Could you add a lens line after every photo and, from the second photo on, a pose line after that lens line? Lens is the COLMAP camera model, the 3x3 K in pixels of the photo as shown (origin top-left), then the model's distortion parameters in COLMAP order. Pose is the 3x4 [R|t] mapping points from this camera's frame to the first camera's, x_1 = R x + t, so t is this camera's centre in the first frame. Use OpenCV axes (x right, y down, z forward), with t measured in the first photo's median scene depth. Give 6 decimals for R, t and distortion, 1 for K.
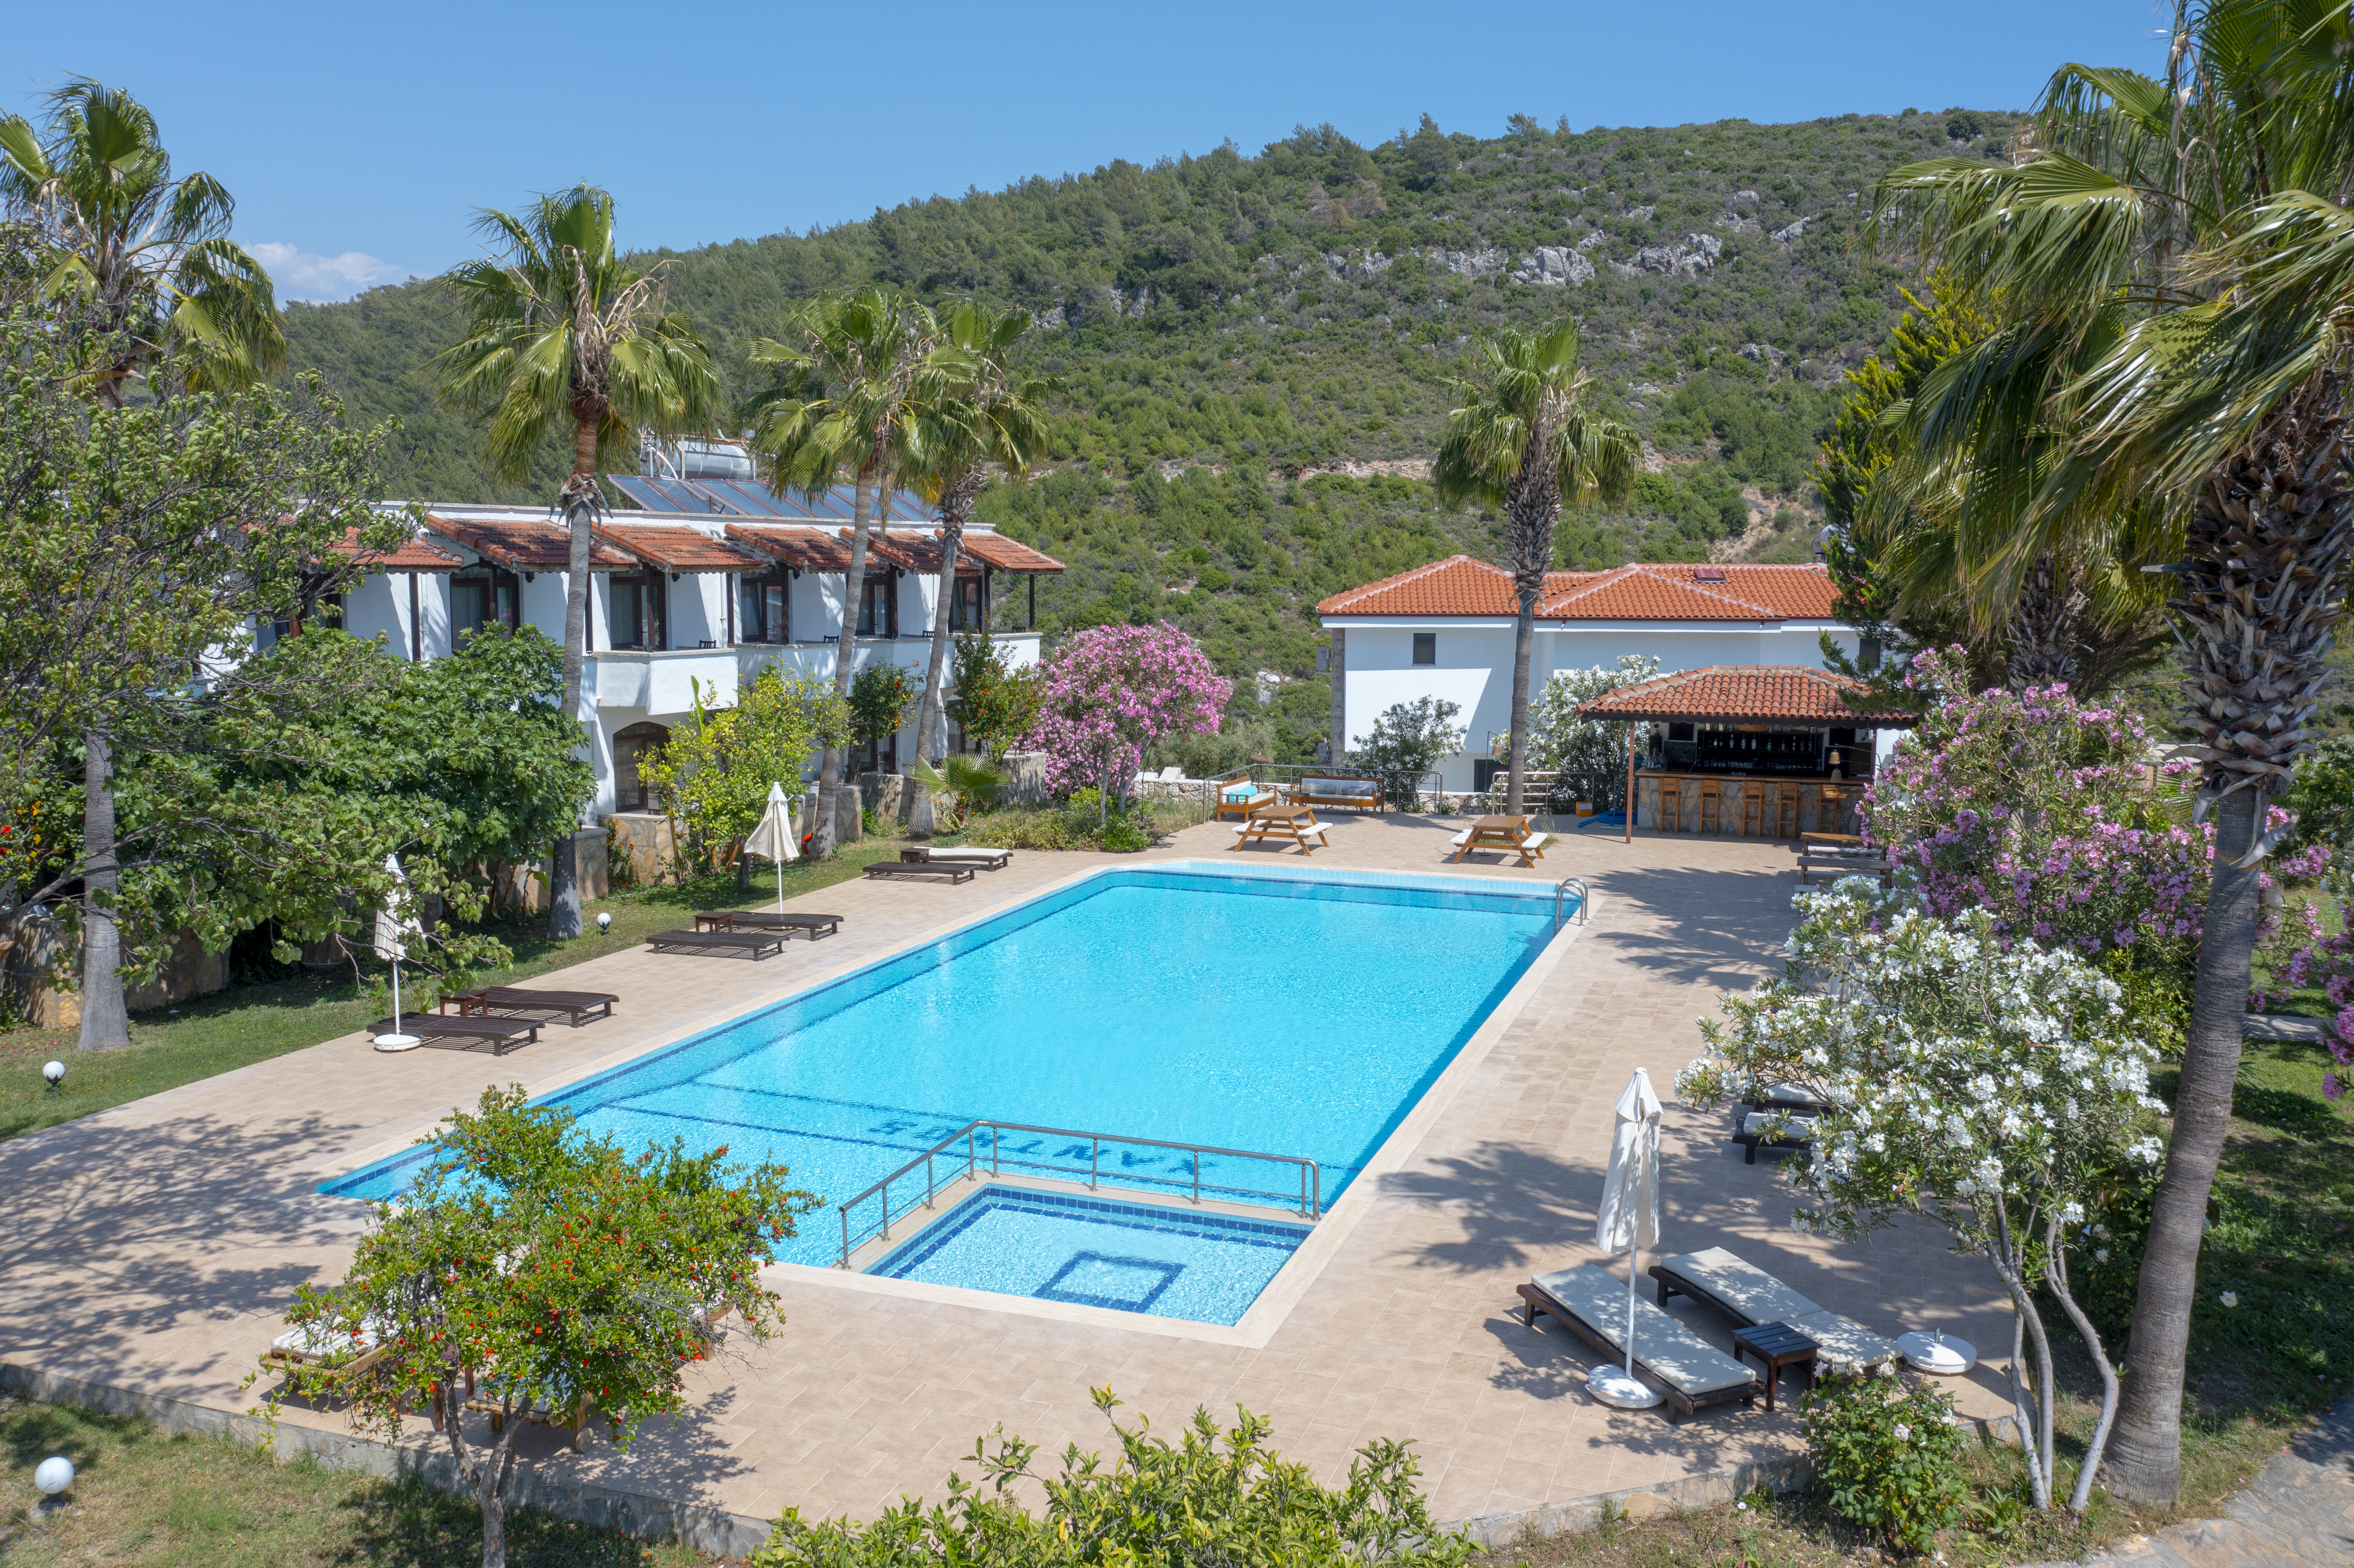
lens RADIAL K [[1847.1, 0, 1177.0], [0, 1847.1, 784.0], [0, 0, 1]] dist [-0.013991, 0.001411]
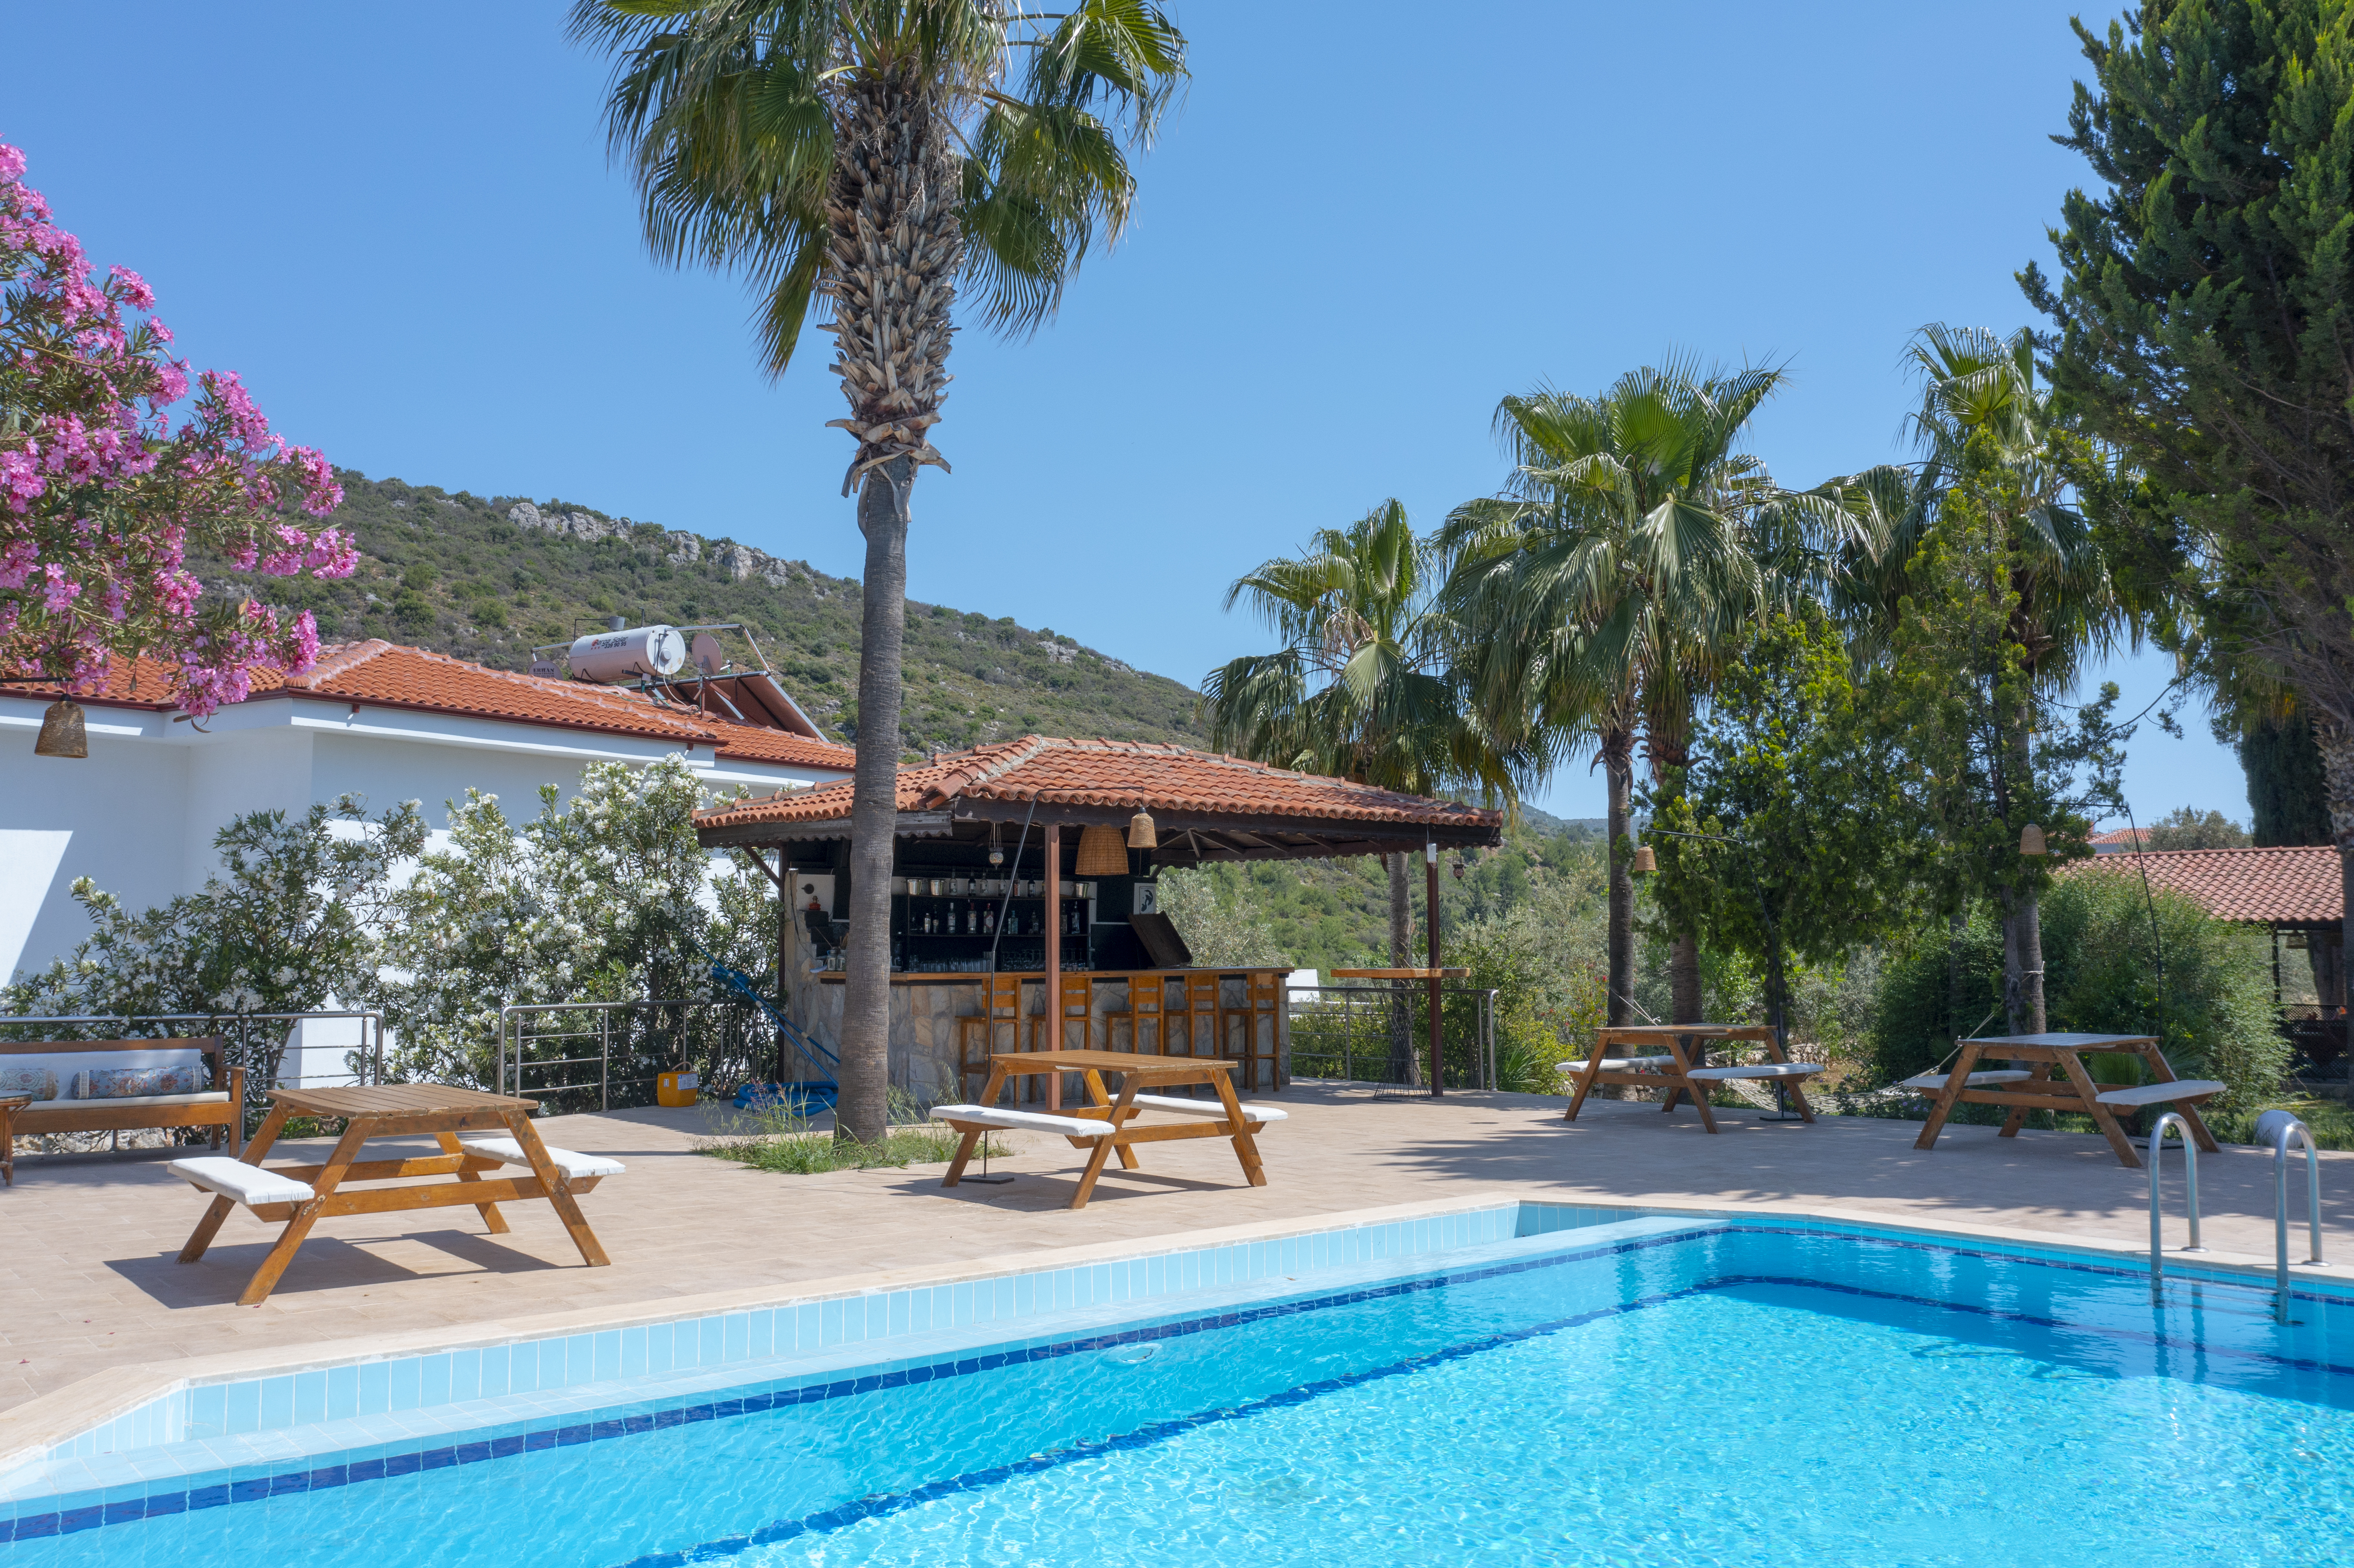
lens RADIAL K [[1847.1, 0, 1177.0], [0, 1847.1, 784.0], [0, 0, 1]] dist [-0.013991, 0.001411]
pose [[0.504225, 0.072883, 0.860491, -0.012853], [0.101376, 0.984547, -0.142793, 0.002561], [-0.857601, 0.159233, 0.489045, 0.104736]]
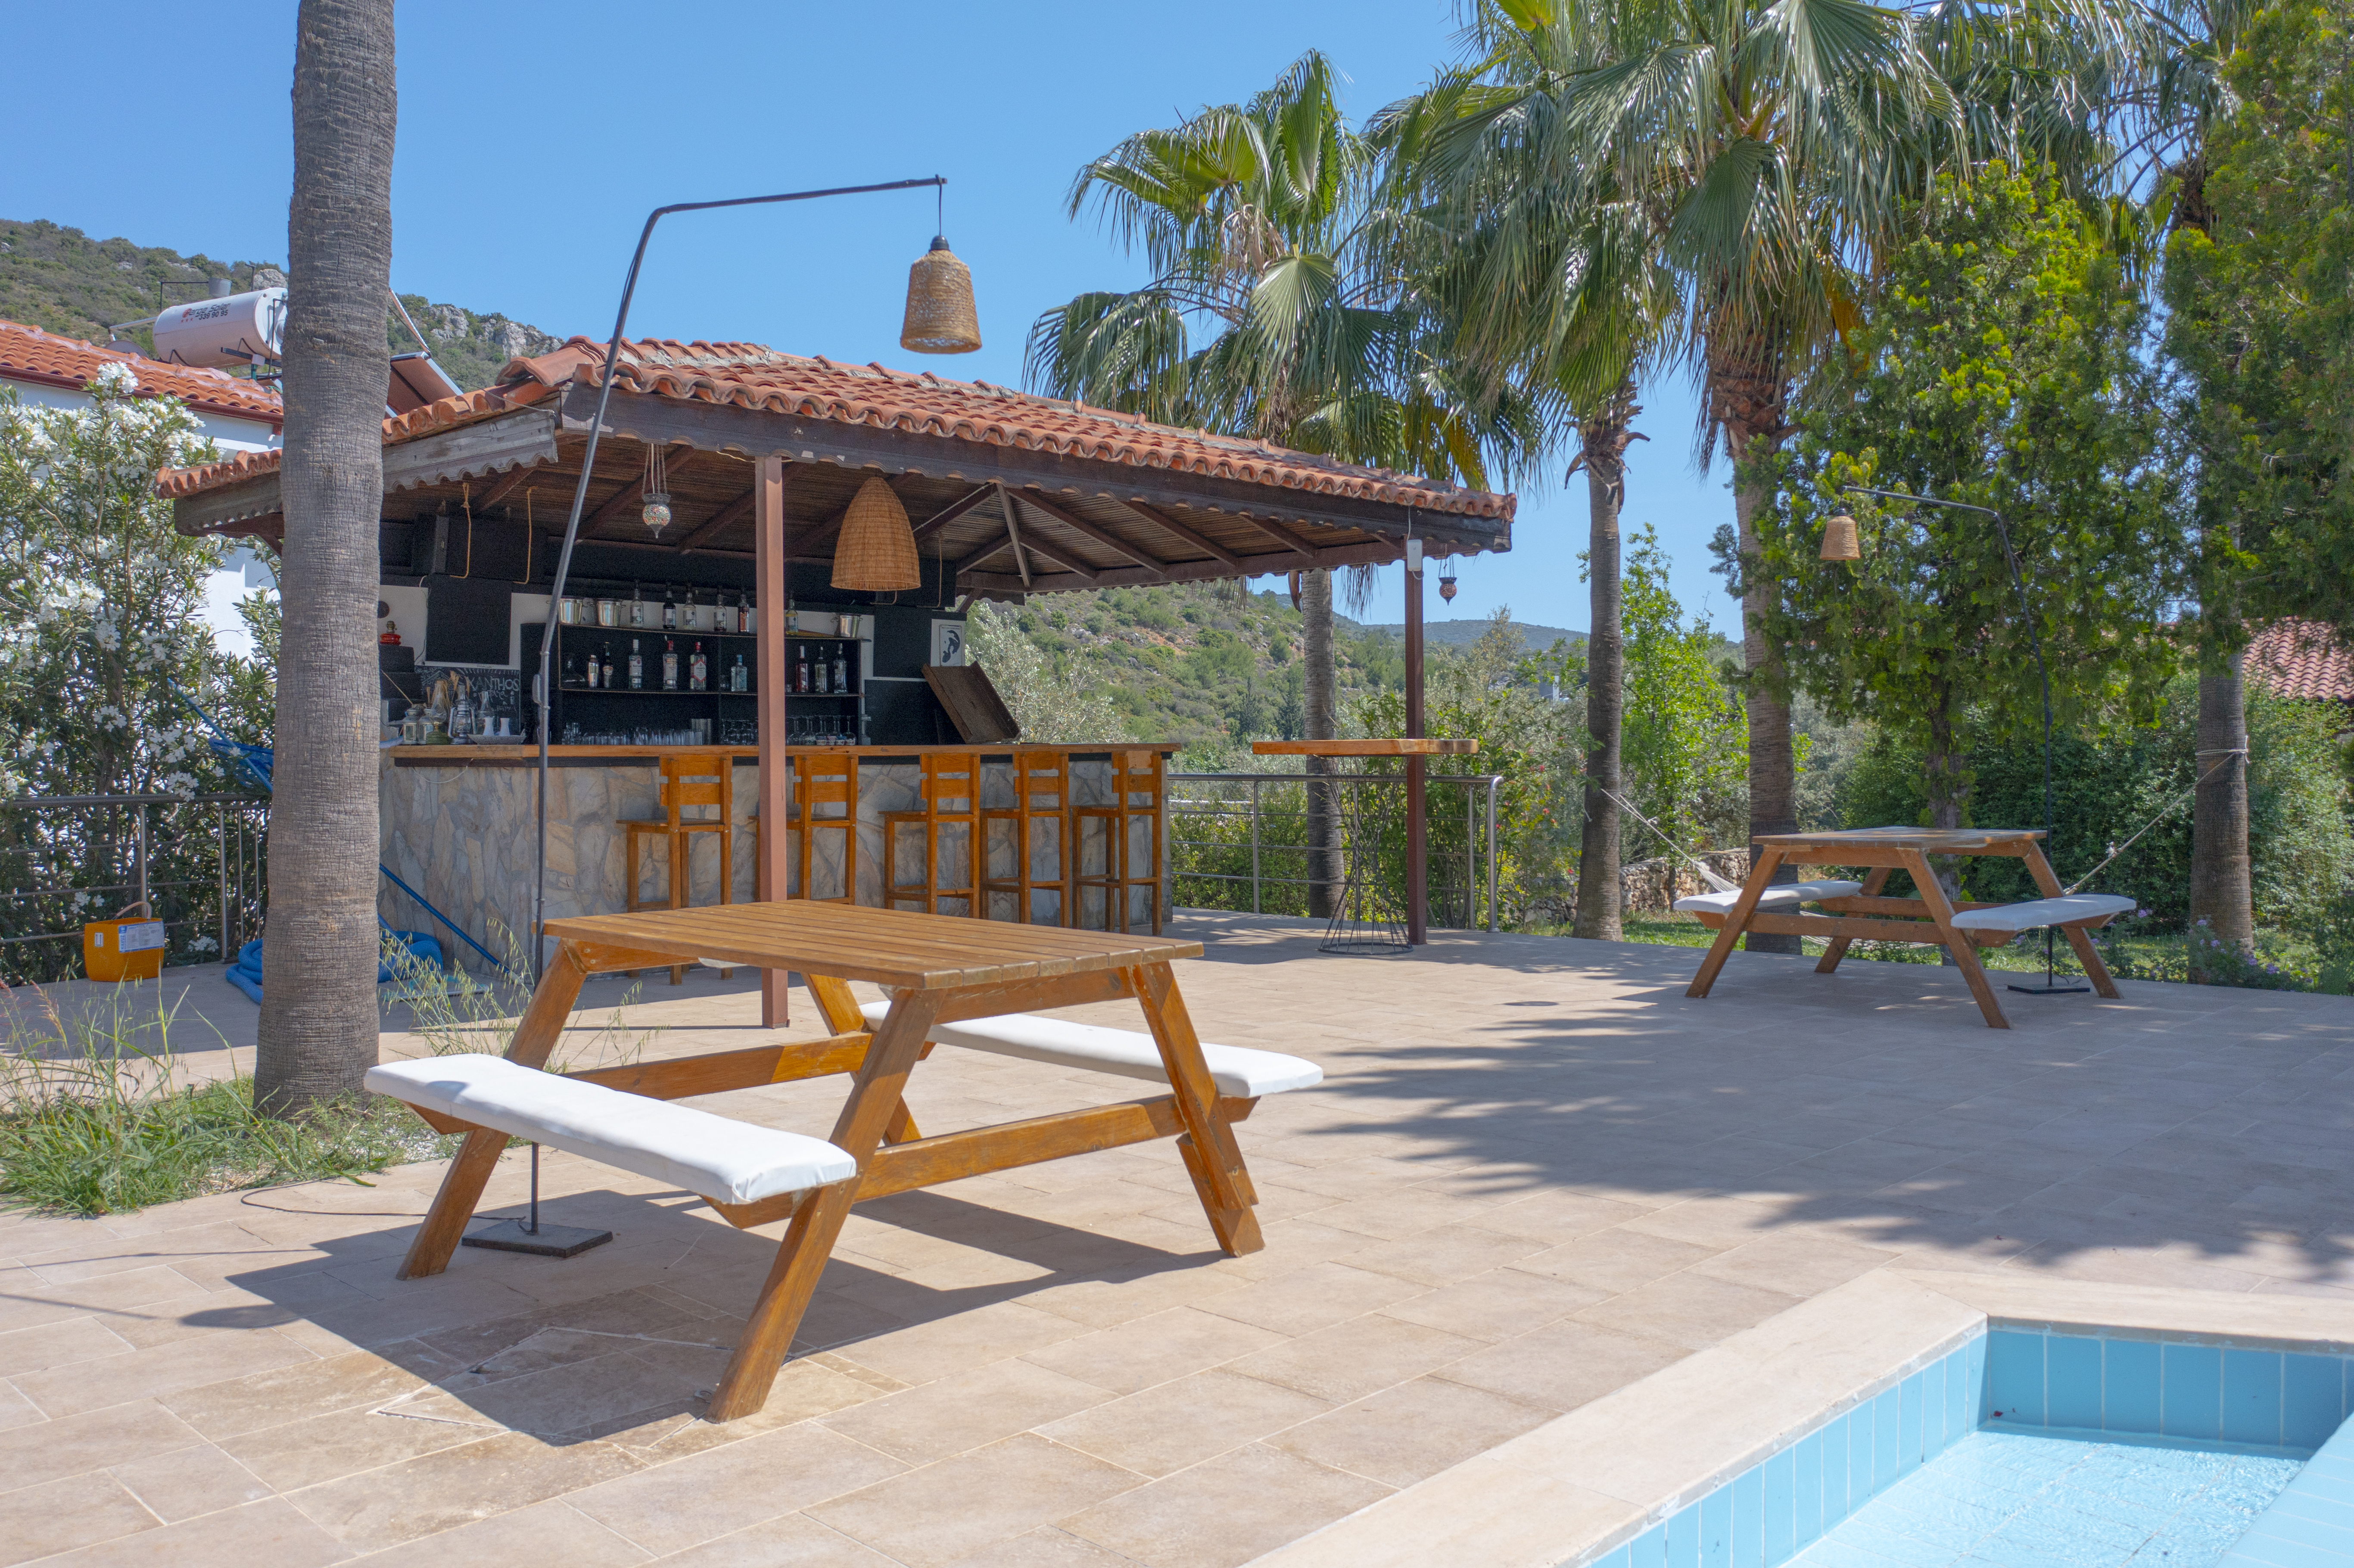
lens RADIAL K [[1847.1, 0, 1177.0], [0, 1847.1, 784.0], [0, 0, 1]] dist [-0.013991, 0.001411]
pose [[0.410091, -0.020234, 0.911820, 0.009280], [0.106883, 0.993931, -0.026015, 0.002012], [-0.905760, 0.108126, 0.409765, 0.118205]]
